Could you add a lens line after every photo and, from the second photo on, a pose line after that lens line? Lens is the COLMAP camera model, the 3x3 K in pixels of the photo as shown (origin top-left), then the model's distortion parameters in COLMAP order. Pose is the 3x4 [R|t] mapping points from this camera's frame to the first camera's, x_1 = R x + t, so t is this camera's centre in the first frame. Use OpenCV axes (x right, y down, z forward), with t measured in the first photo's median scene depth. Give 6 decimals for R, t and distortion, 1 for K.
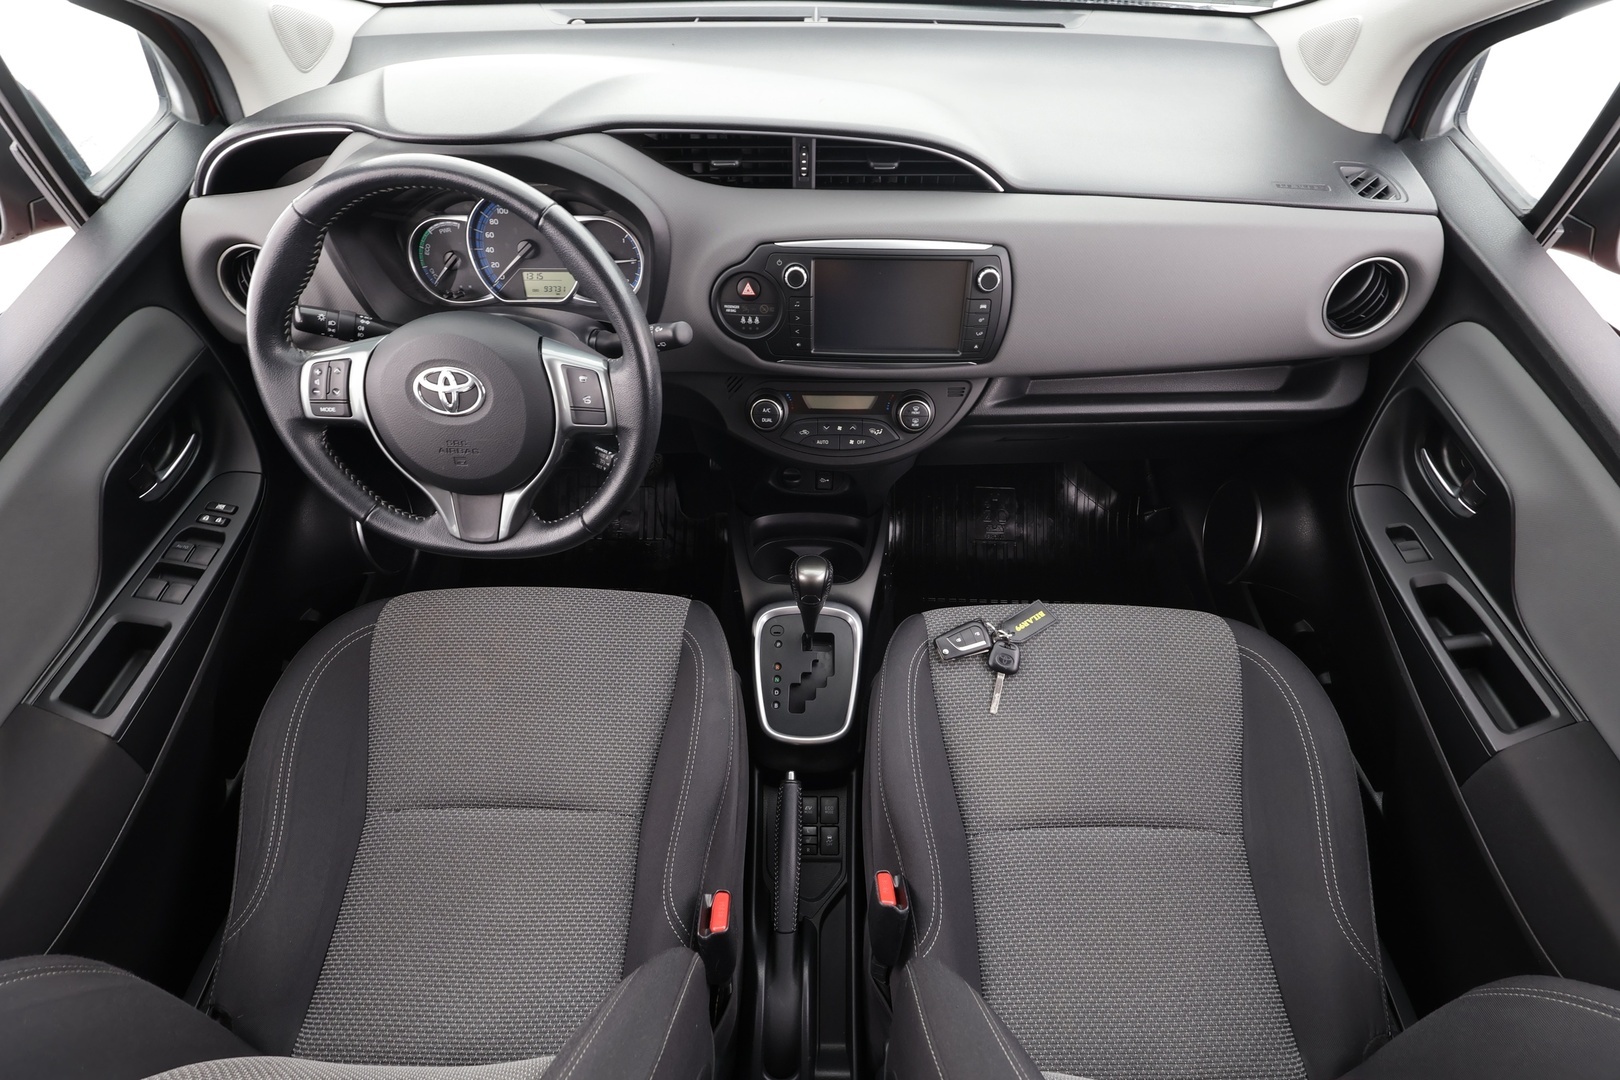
lens RADIAL K [[748.4, 0, 808.9], [0, 748.4, 537.0], [0, 0, 1]] dist [-0.003175, -0.000153]
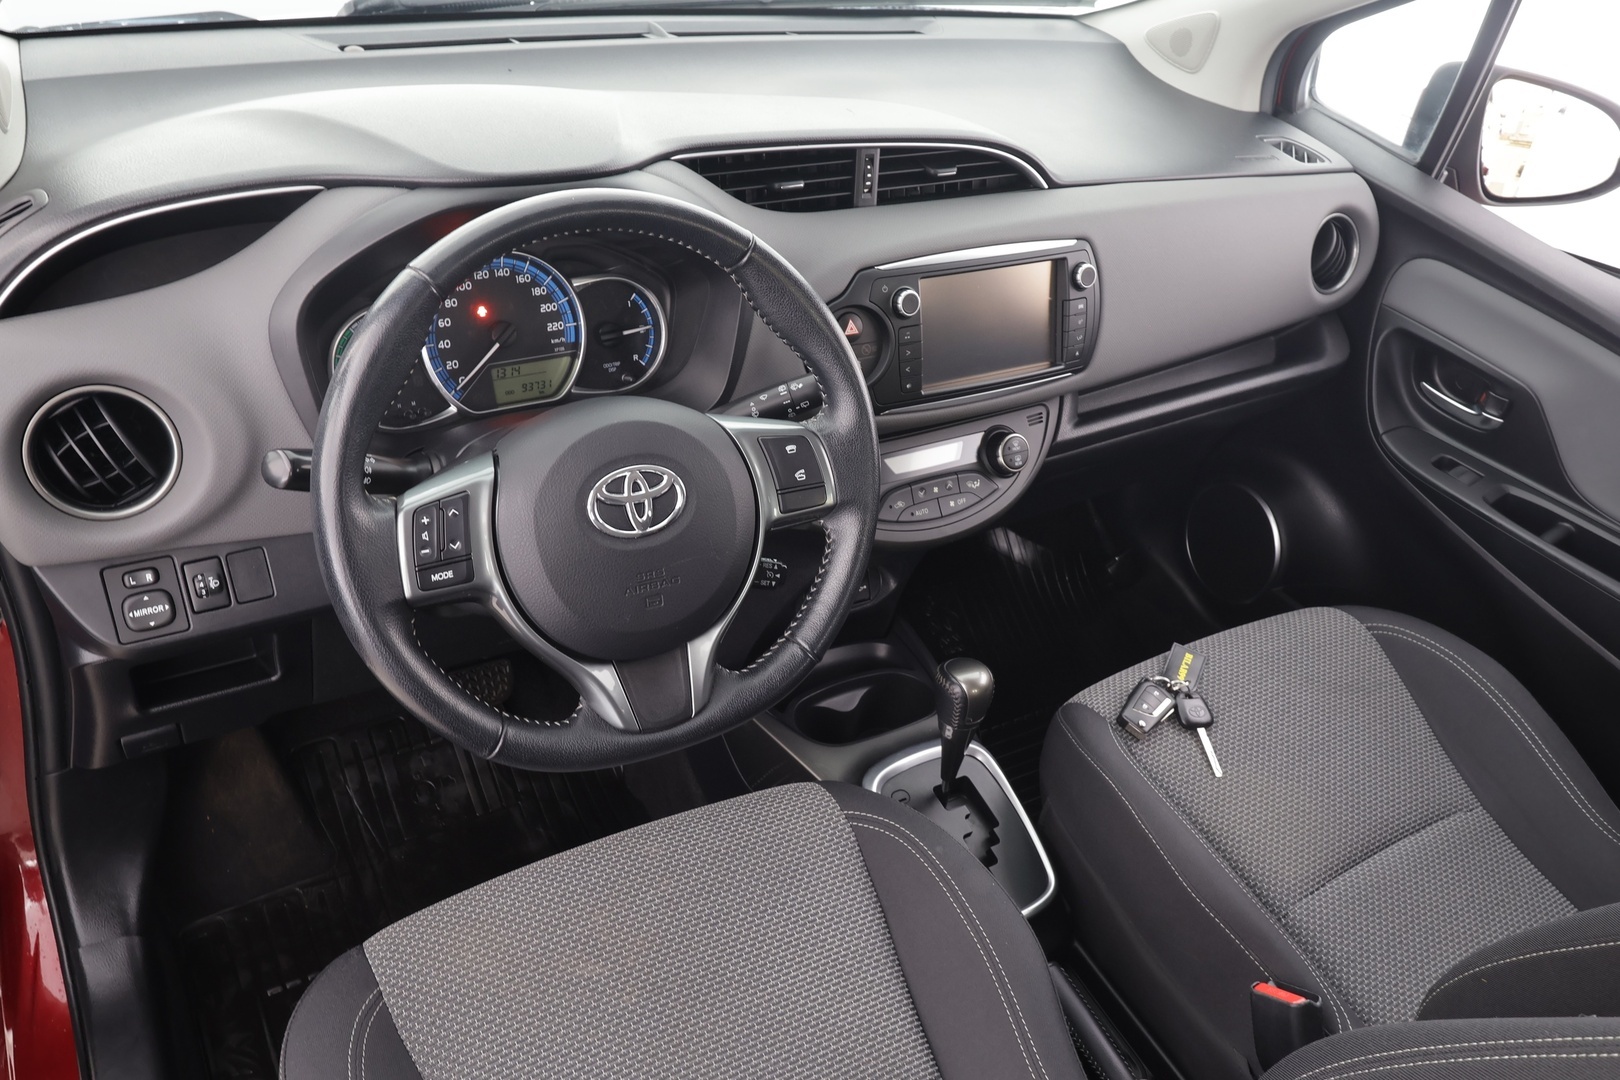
lens RADIAL K [[1257.4, 0, 805.3], [0, 1257.4, 534.9], [0, 0, 1]] dist [0.001599, 0.003230]
pose [[0.845212, -0.223574, 0.485419, -0.778430], [0.333230, 0.930575, -0.151618, 0.055087], [-0.417821, 0.289905, 0.861035, -0.056289]]
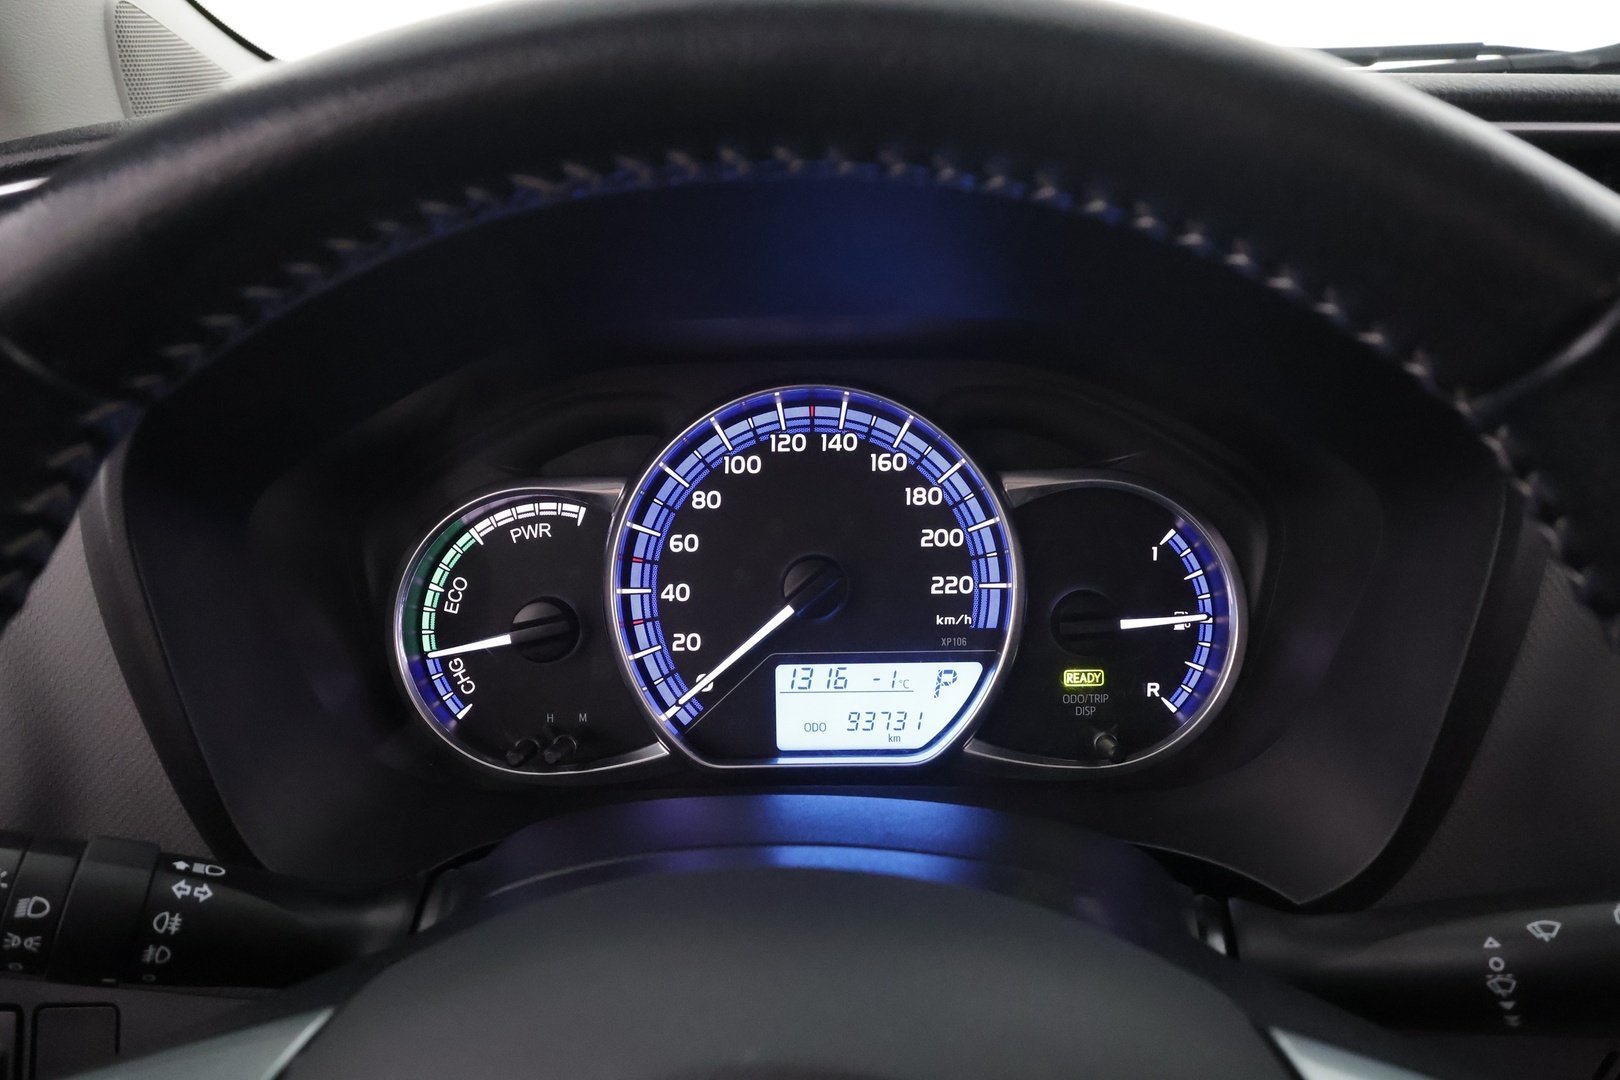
lens RADIAL K [[1164.3, 0, 810.0], [0, 1164.3, 540.0], [0, 0, 1]] dist [0.003872, -0.000278]
pose [[0.999835, -0.017667, -0.004216, -0.393911], [0.014017, 0.898143, -0.439480, -0.217976], [0.011551, 0.439349, 0.898242, 0.626092]]
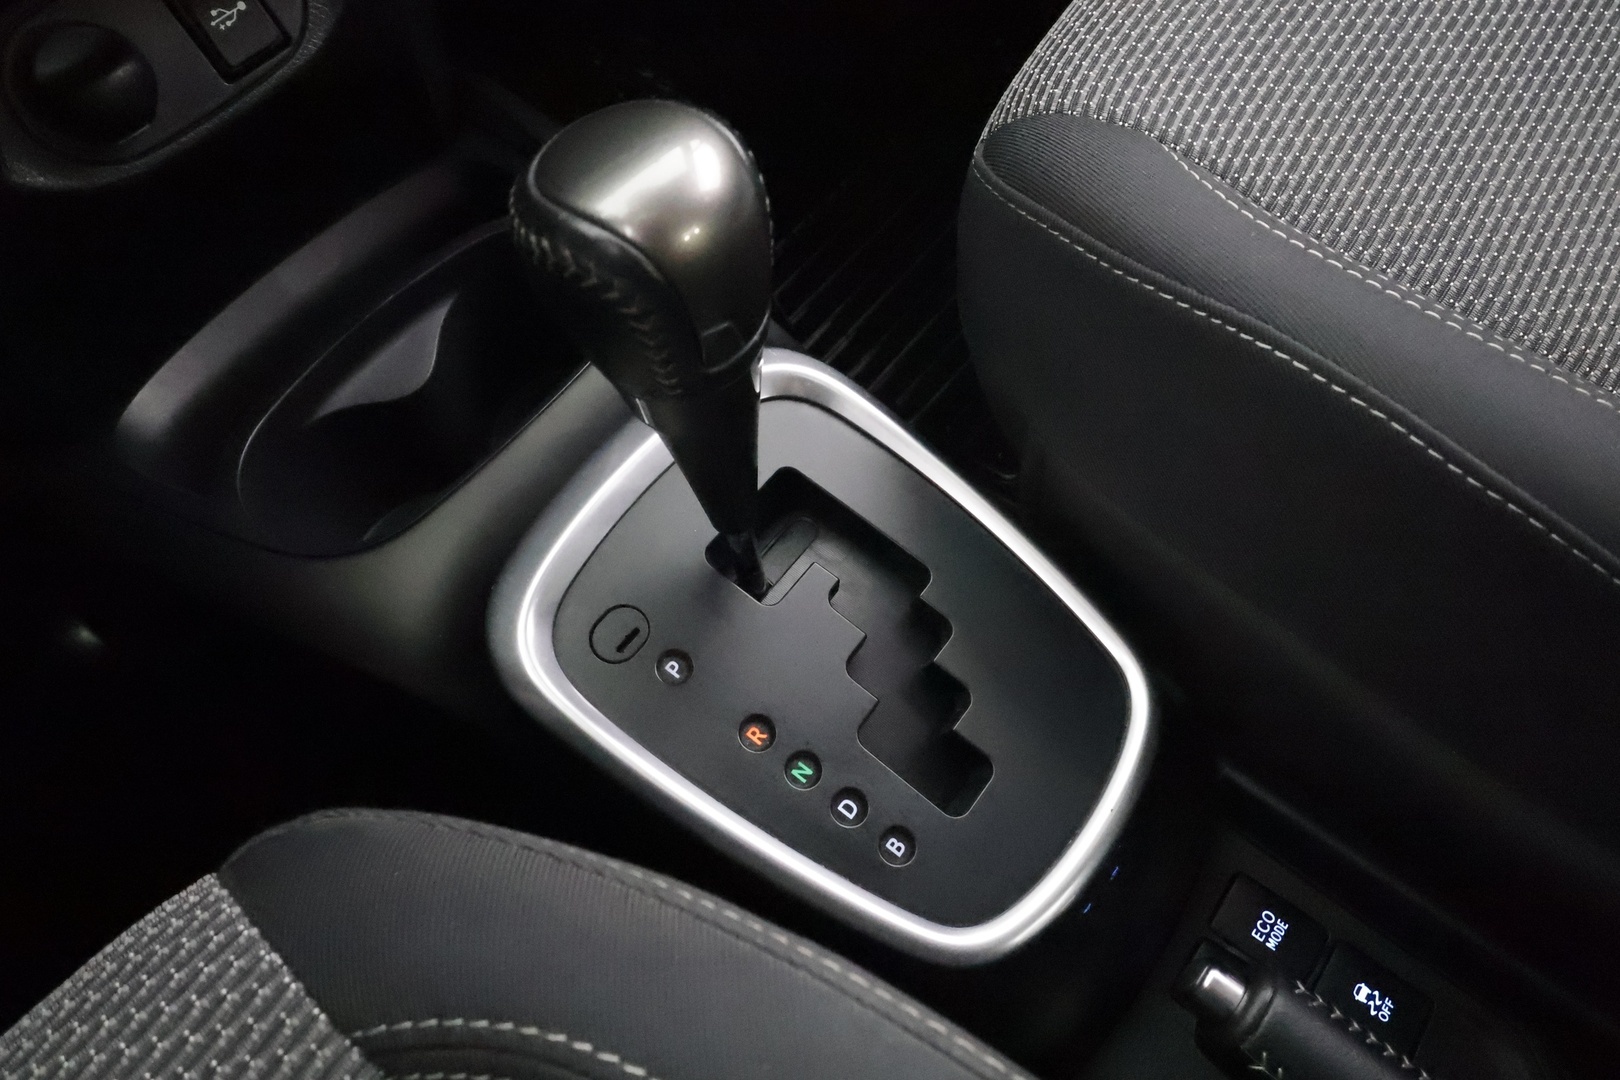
lens RADIAL K [[1164.3, 0, 810.0], [0, 1164.3, 540.0], [0, 0, 1]] dist [0.003872, -0.000278]
pose [[0.583664, -0.706262, 0.400662, -0.158437], [0.659705, 0.700136, 0.273129, 0.061579], [-0.473419, 0.104903, 0.874569, 0.824294]]
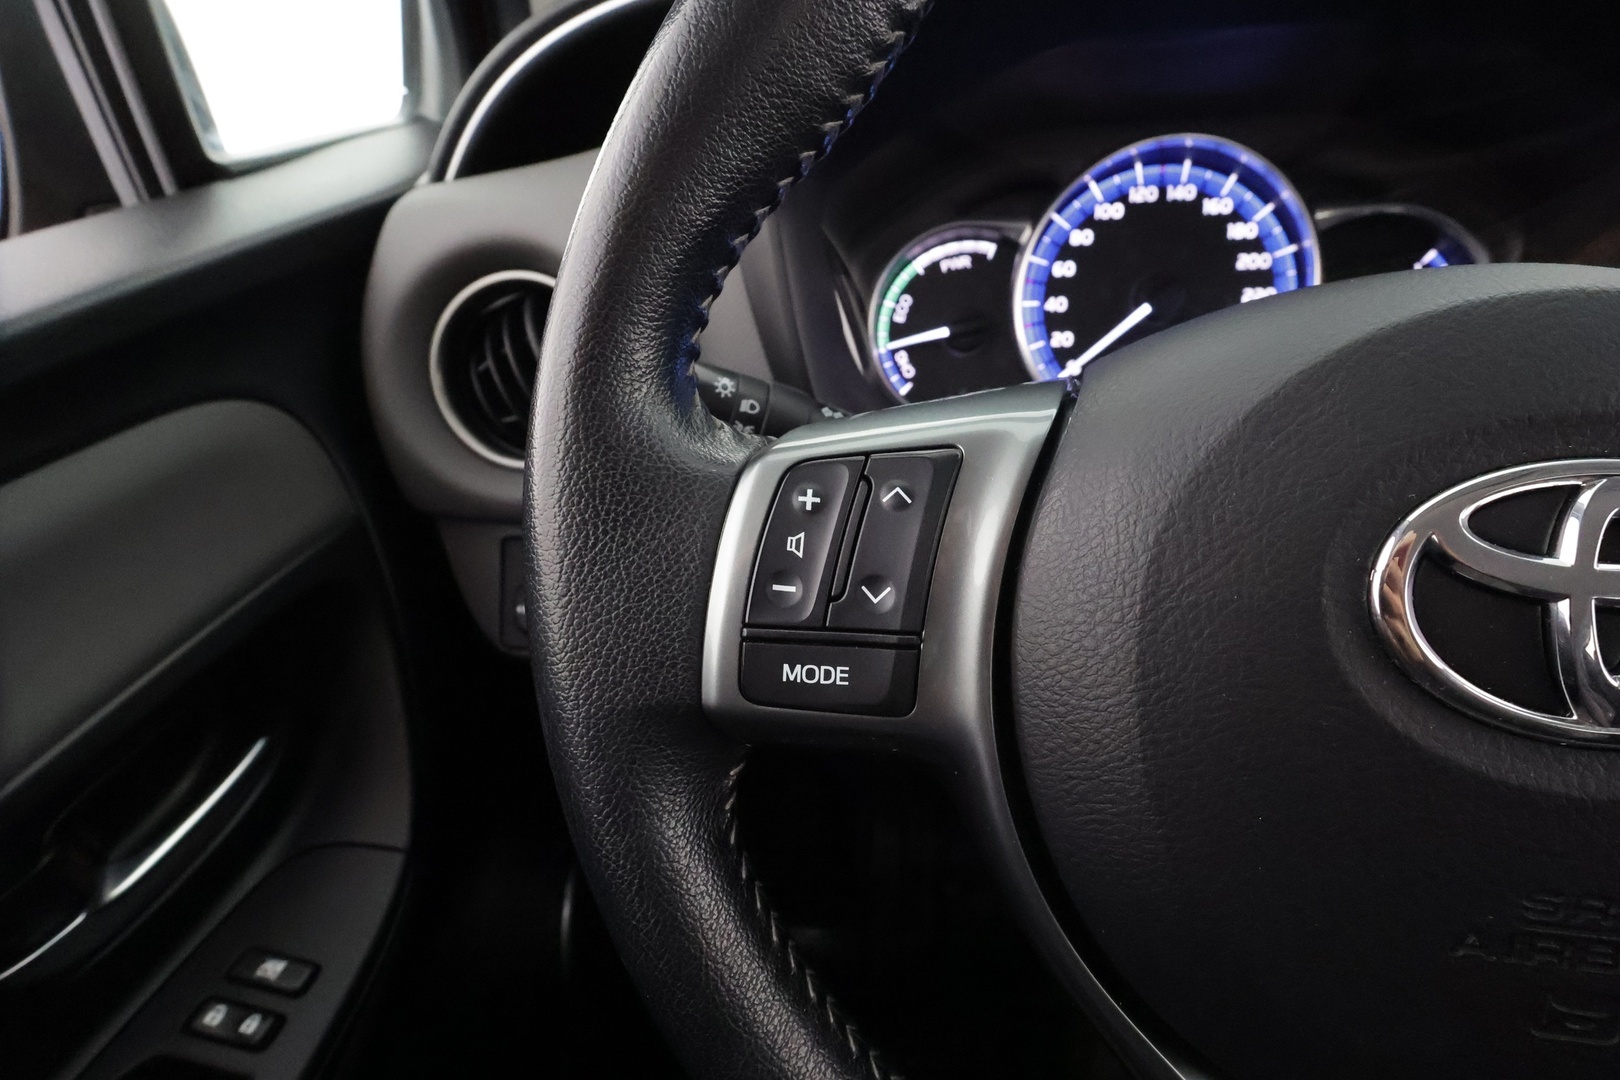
lens RADIAL K [[753.0, 0, 812.4], [0, 753.0, 546.3], [0, 0, 1]] dist [0.000265, 0.000181]
pose [[0.993392, 0.006506, -0.114582, -0.540090], [-0.047083, 0.933611, -0.355182, -0.111069], [0.104664, 0.358230, 0.927748, 0.683530]]
